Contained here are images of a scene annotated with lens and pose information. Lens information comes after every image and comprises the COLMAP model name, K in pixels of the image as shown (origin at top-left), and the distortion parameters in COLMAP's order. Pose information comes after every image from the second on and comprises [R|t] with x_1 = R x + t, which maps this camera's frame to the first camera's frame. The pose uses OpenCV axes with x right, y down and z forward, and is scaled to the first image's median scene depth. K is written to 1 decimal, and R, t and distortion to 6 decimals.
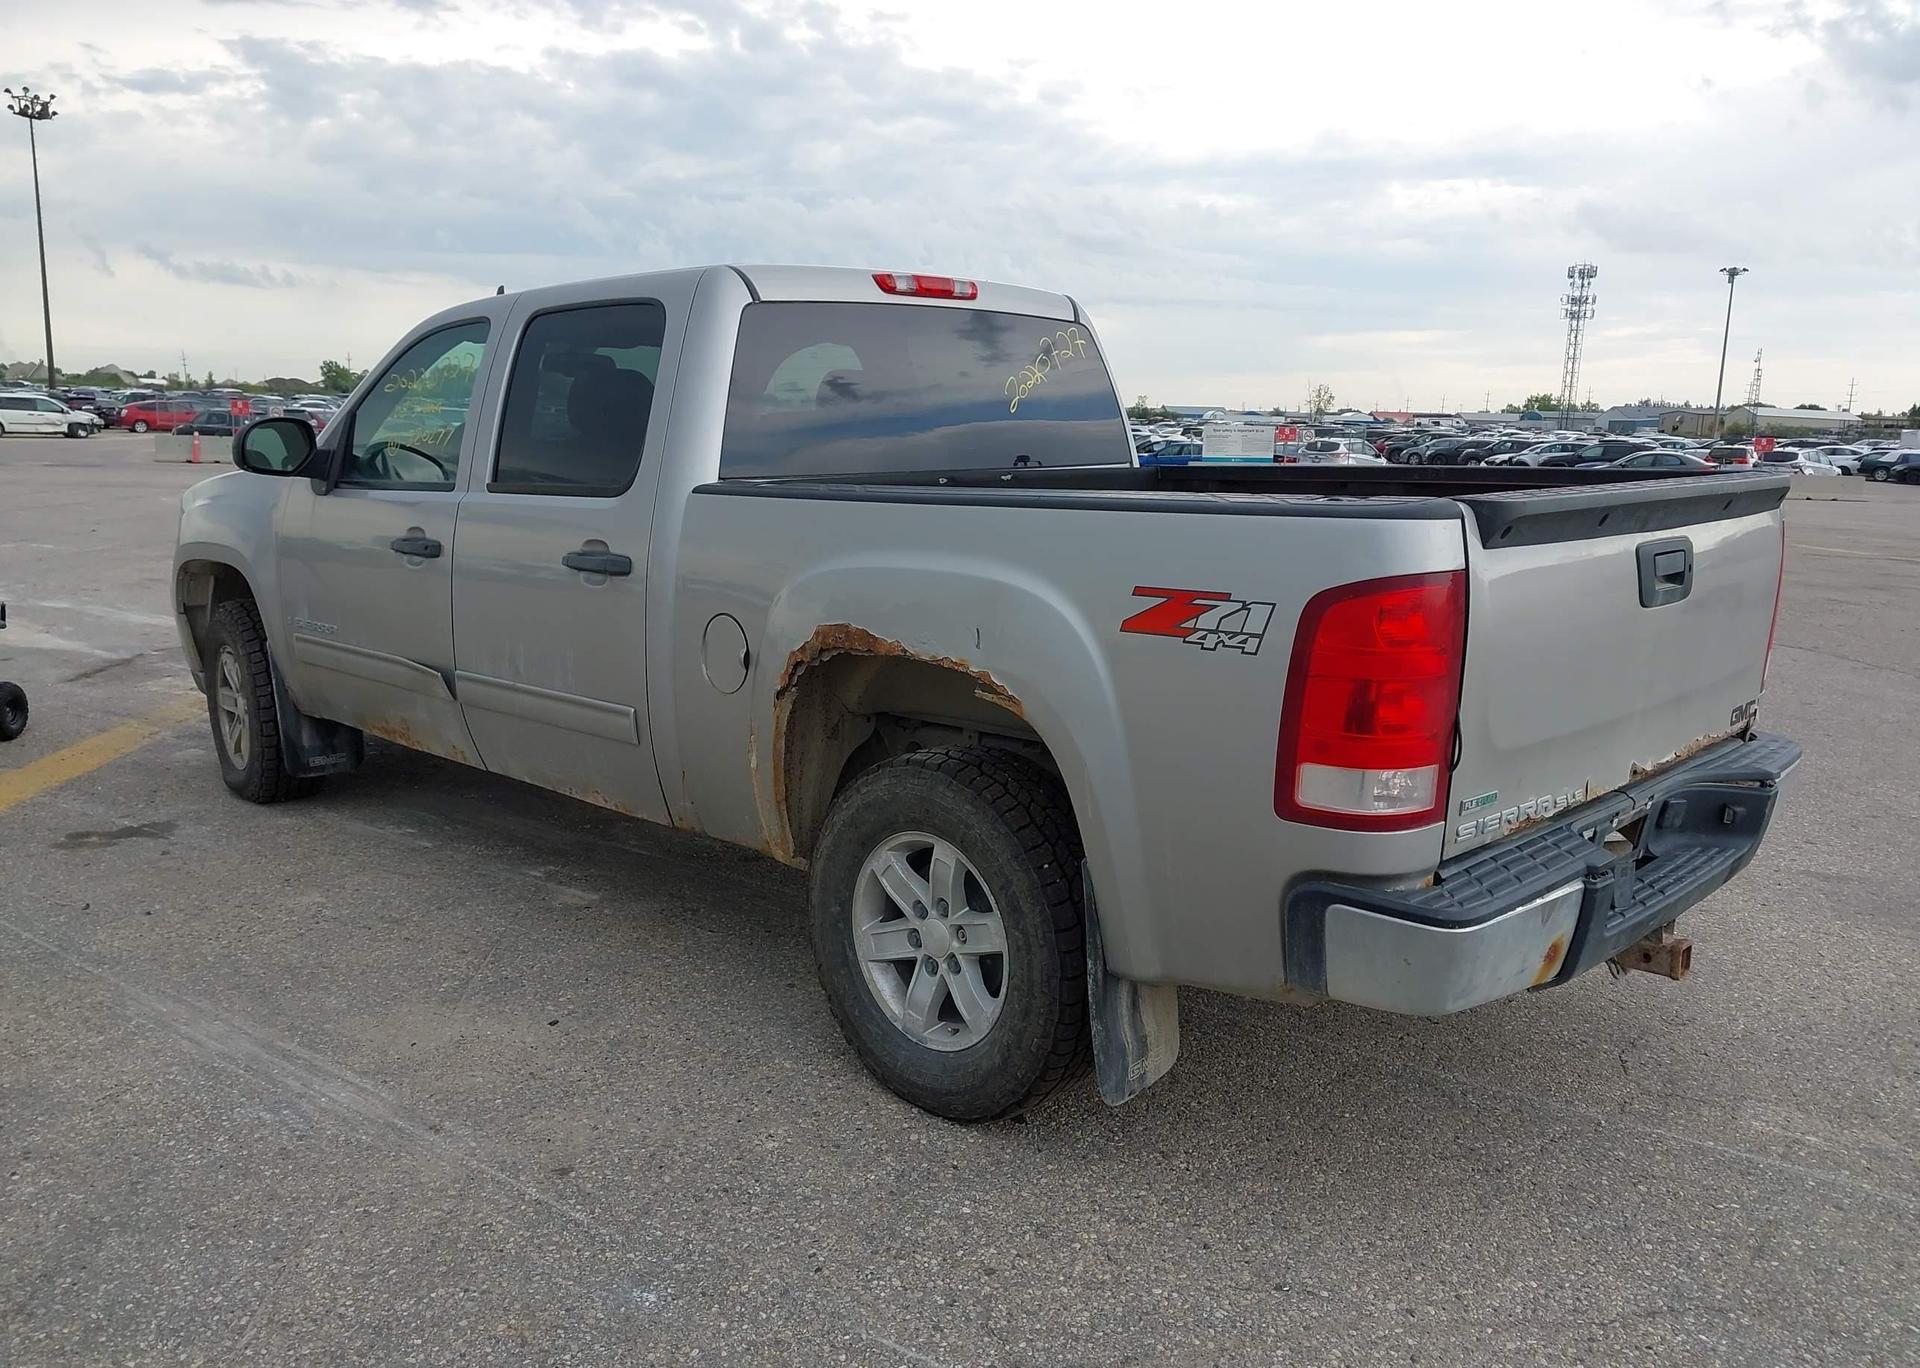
lens RADIAL K [[1505.3, 0, 983.2], [0, 1505.3, 736.0], [0, 0, 1]] dist [0.009473, 0.006238]
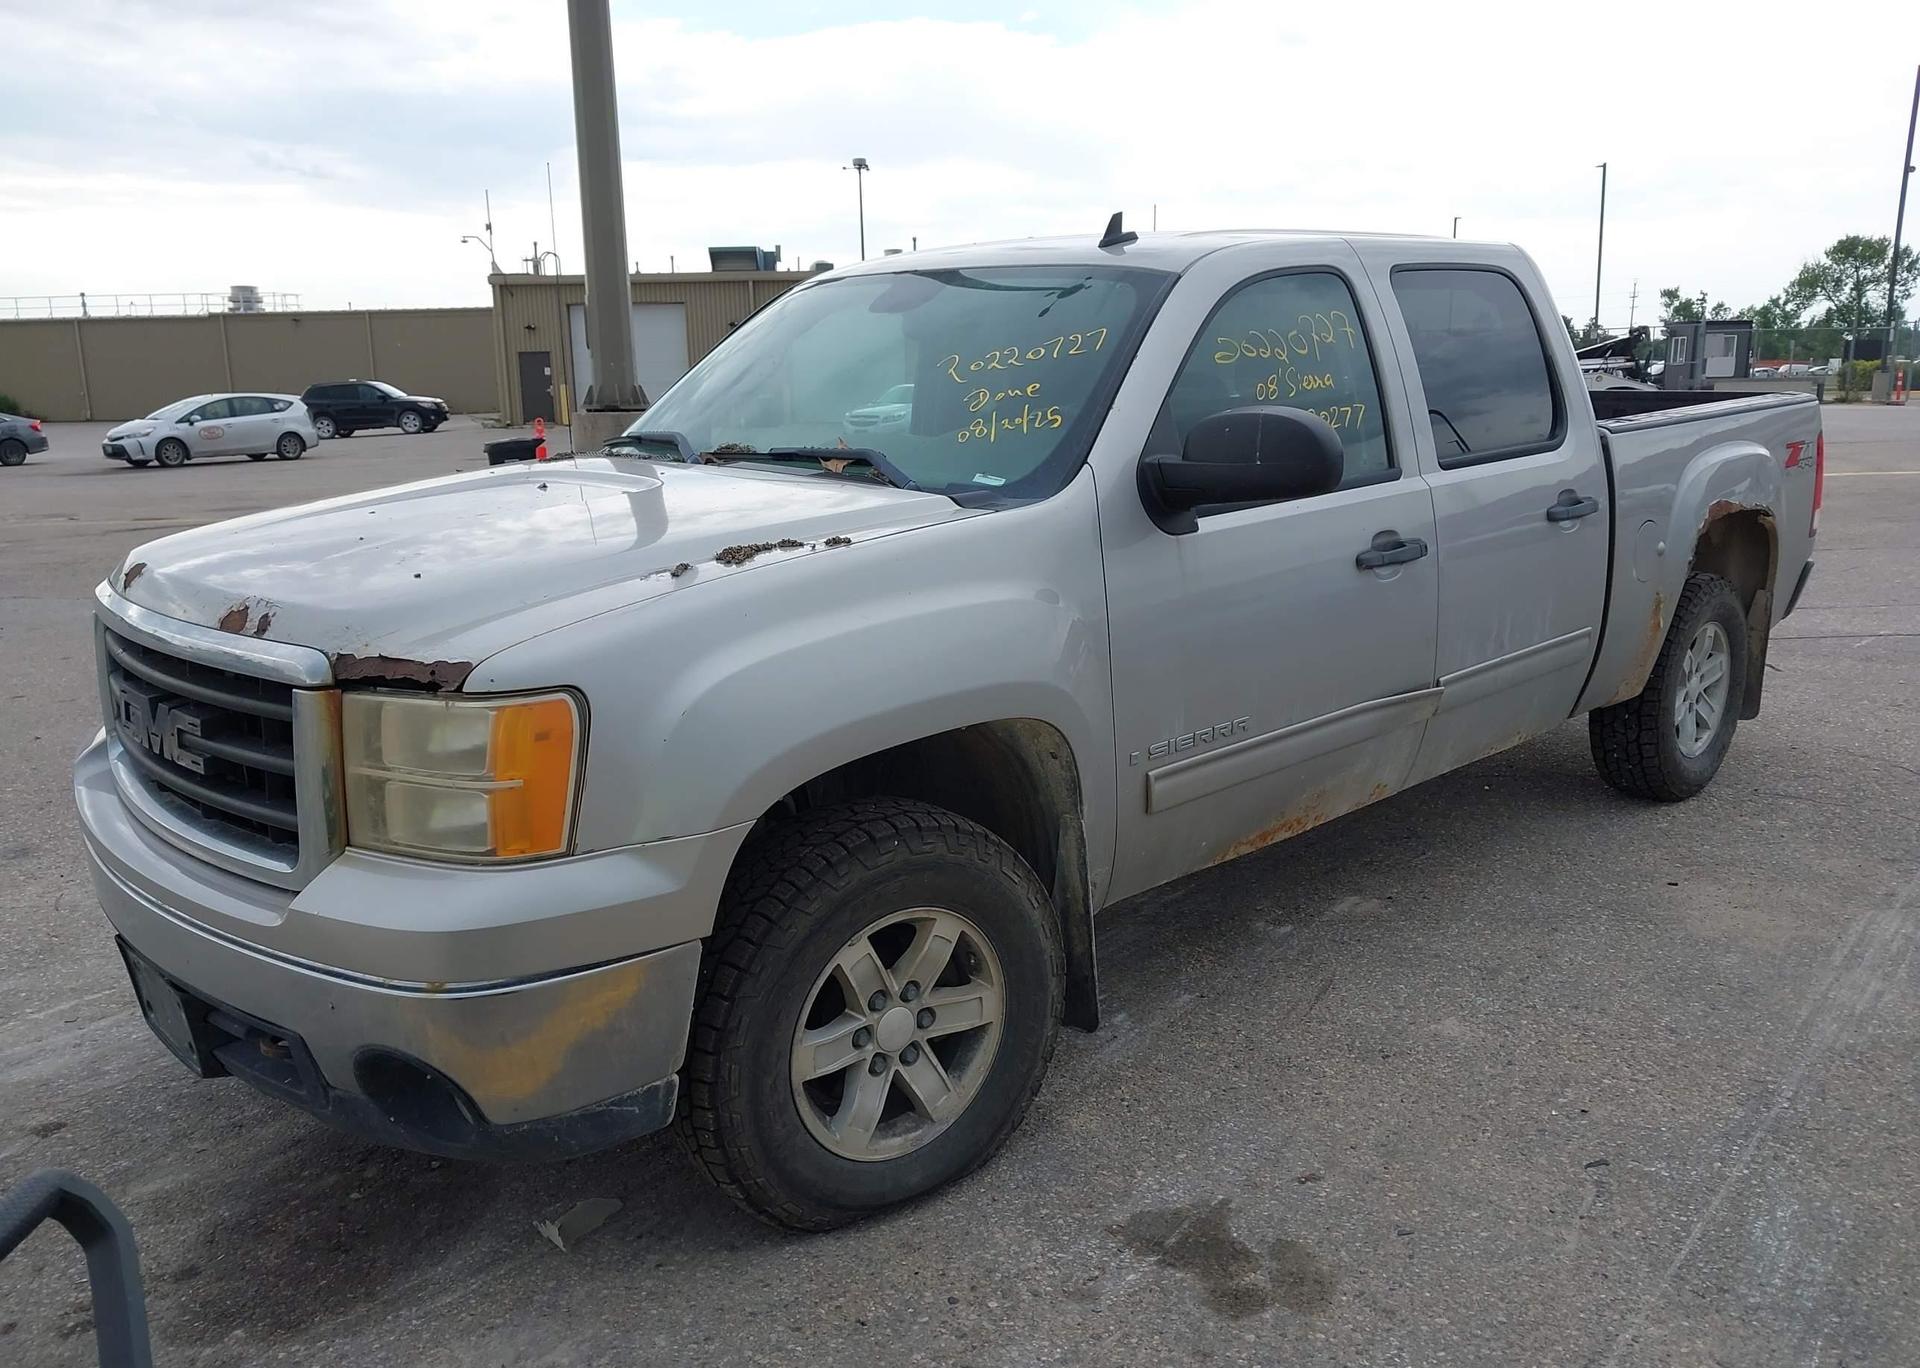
lens RADIAL K [[1492.5, 0, 958.9], [0, 1492.5, 725.8], [0, 0, 1]] dist [0.037762, -0.062698]
pose [[0.053699, -0.253770, 0.965773, -1.448929], [0.227016, 0.944945, 0.235675, -0.342038], [-0.972409, 0.206591, 0.108352, 1.419019]]
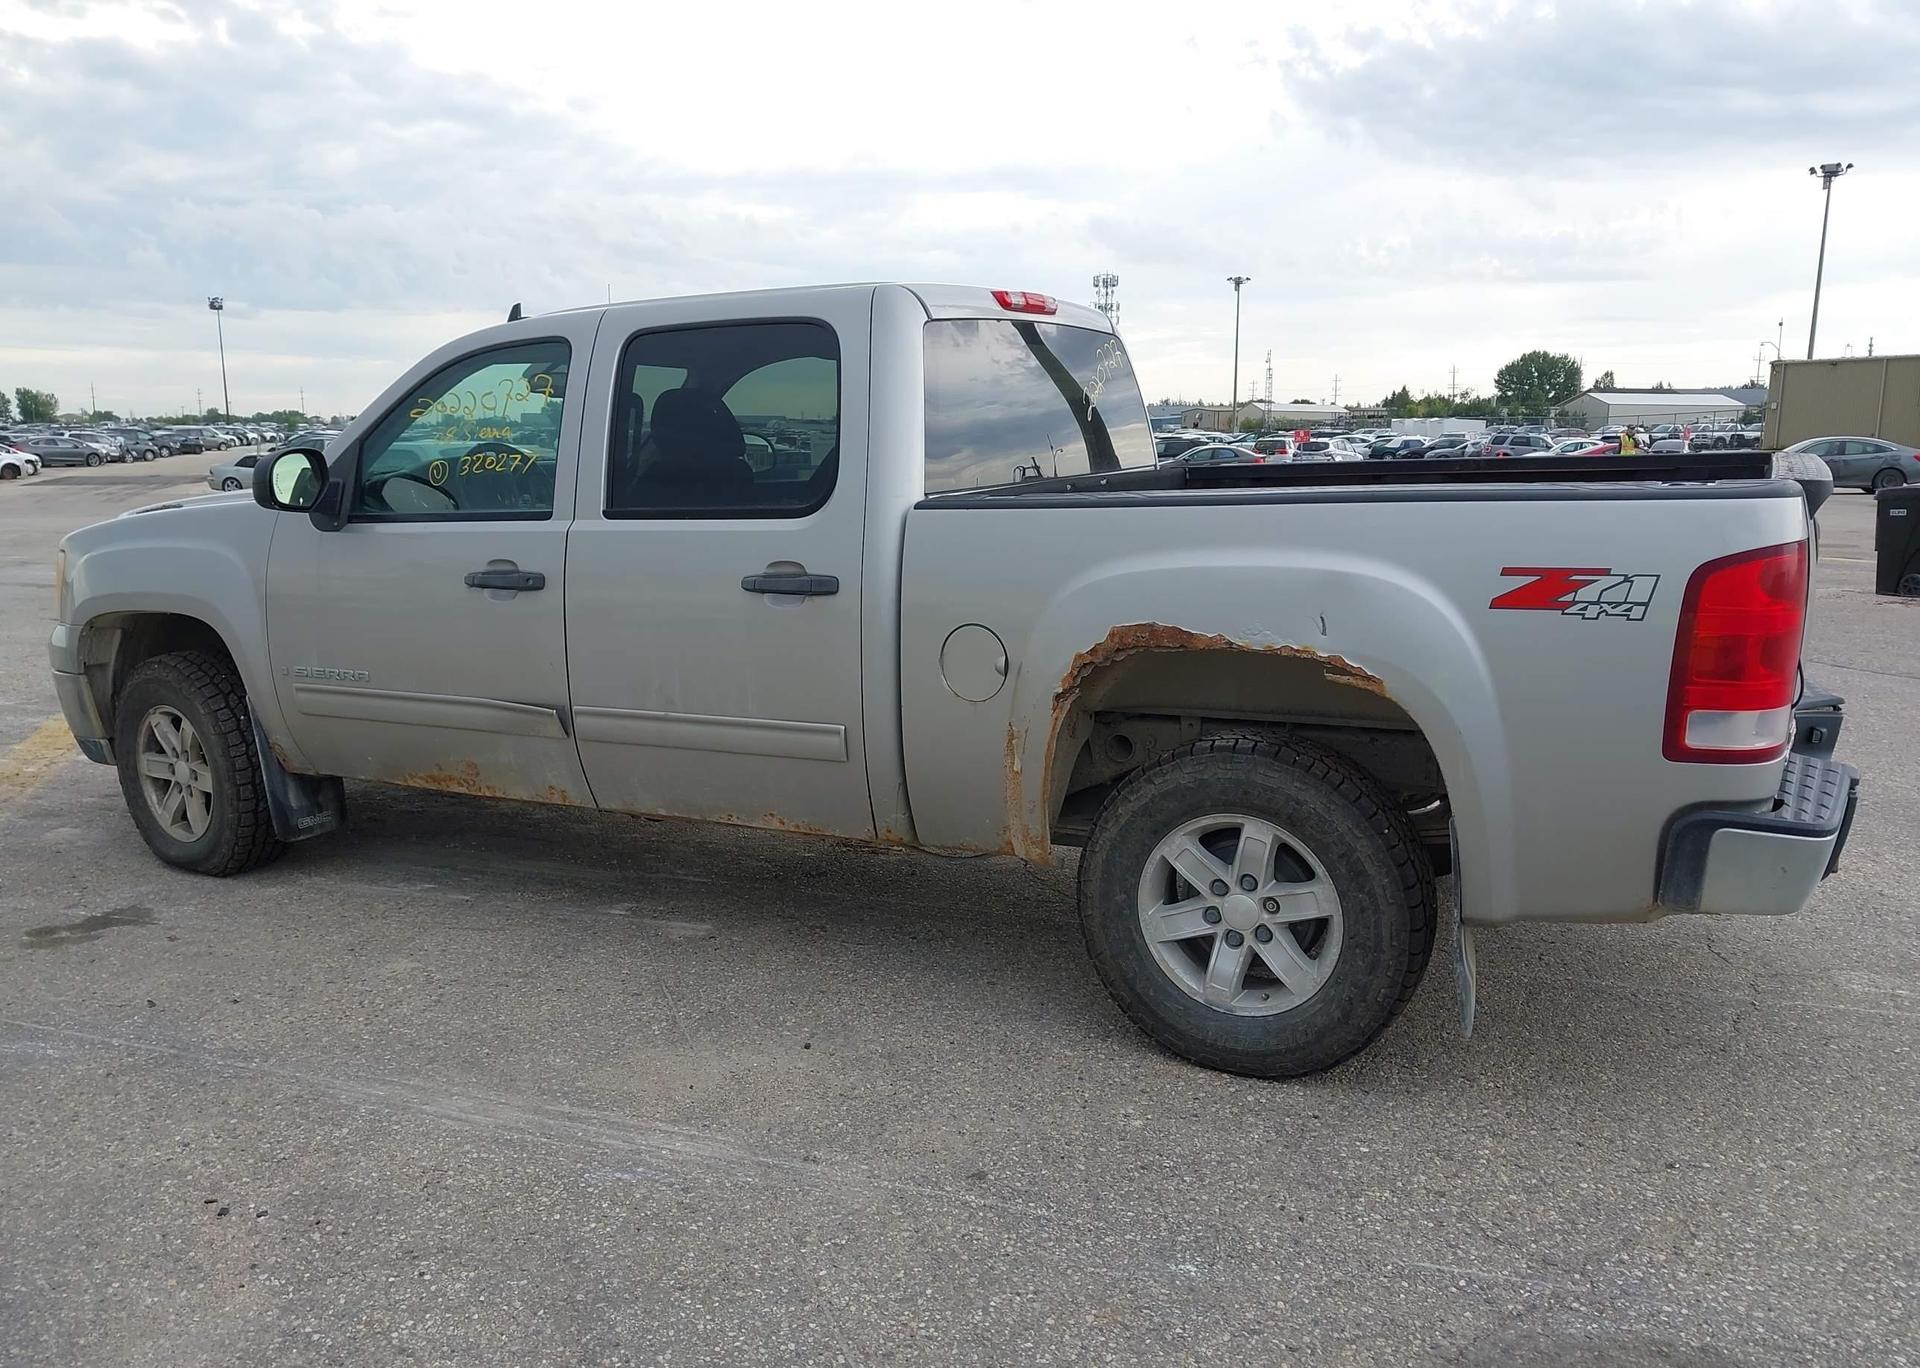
lens RADIAL K [[1486.0, 0, 963.7], [0, 1486.0, 739.1], [0, 0, 1]] dist [0.048999, -0.055574]
pose [[0.962000, -0.083846, 0.259856, -0.428337], [0.084292, 0.996396, 0.009447, -0.012706], [-0.259712, 0.012816, 0.965601, 0.025905]]
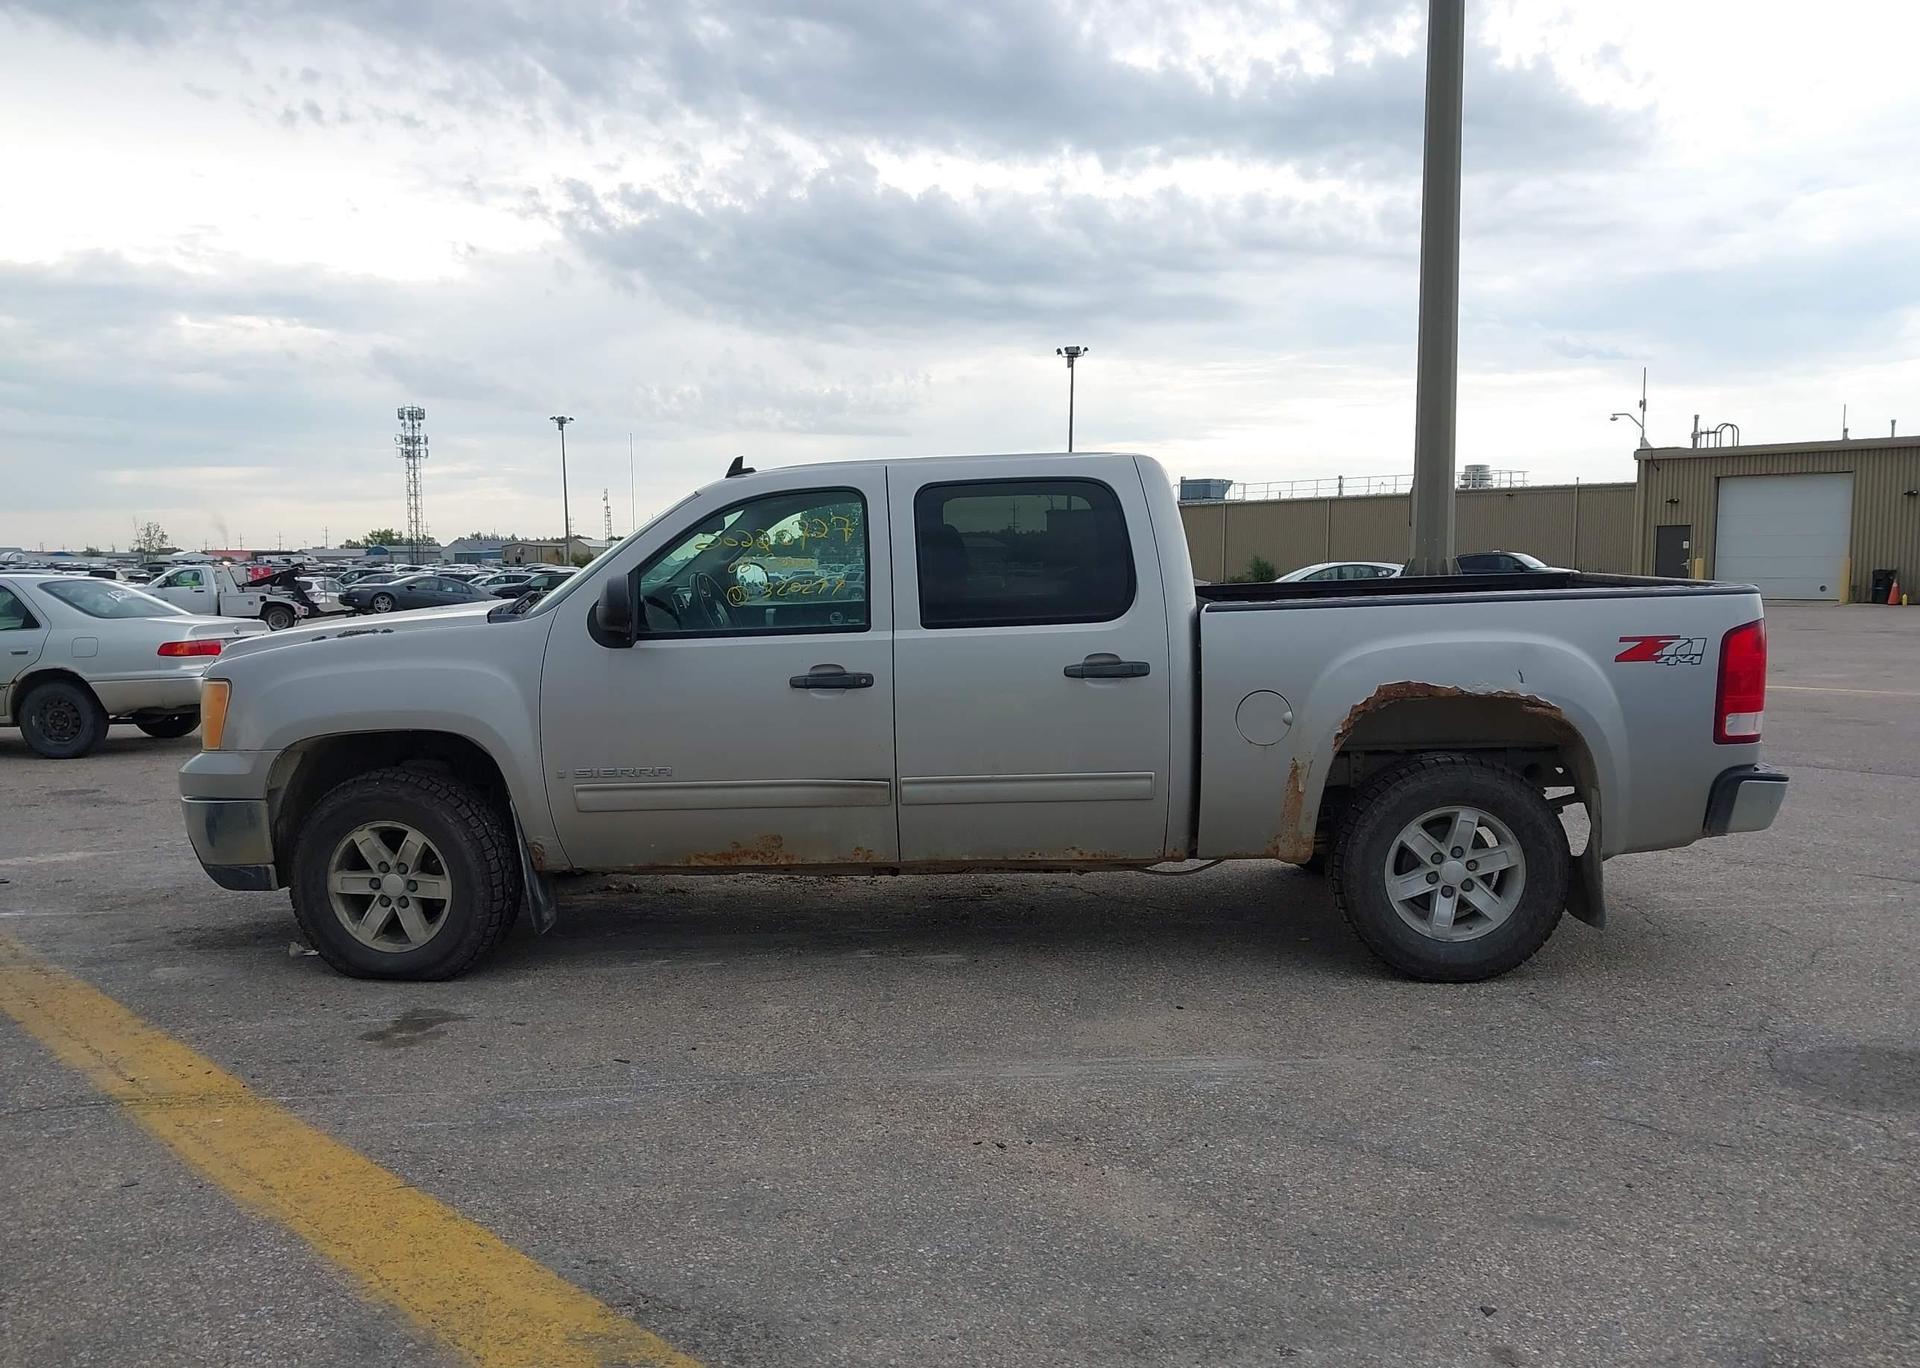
lens RADIAL K [[1492.5, 0, 958.9], [0, 1492.5, 725.8], [0, 0, 1]] dist [0.037762, -0.062698]
pose [[0.752078, -0.101602, 0.651196, -1.284102], [0.161250, 0.986384, -0.032332, -0.046831], [-0.639044, 0.129322, 0.758221, 0.092966]]
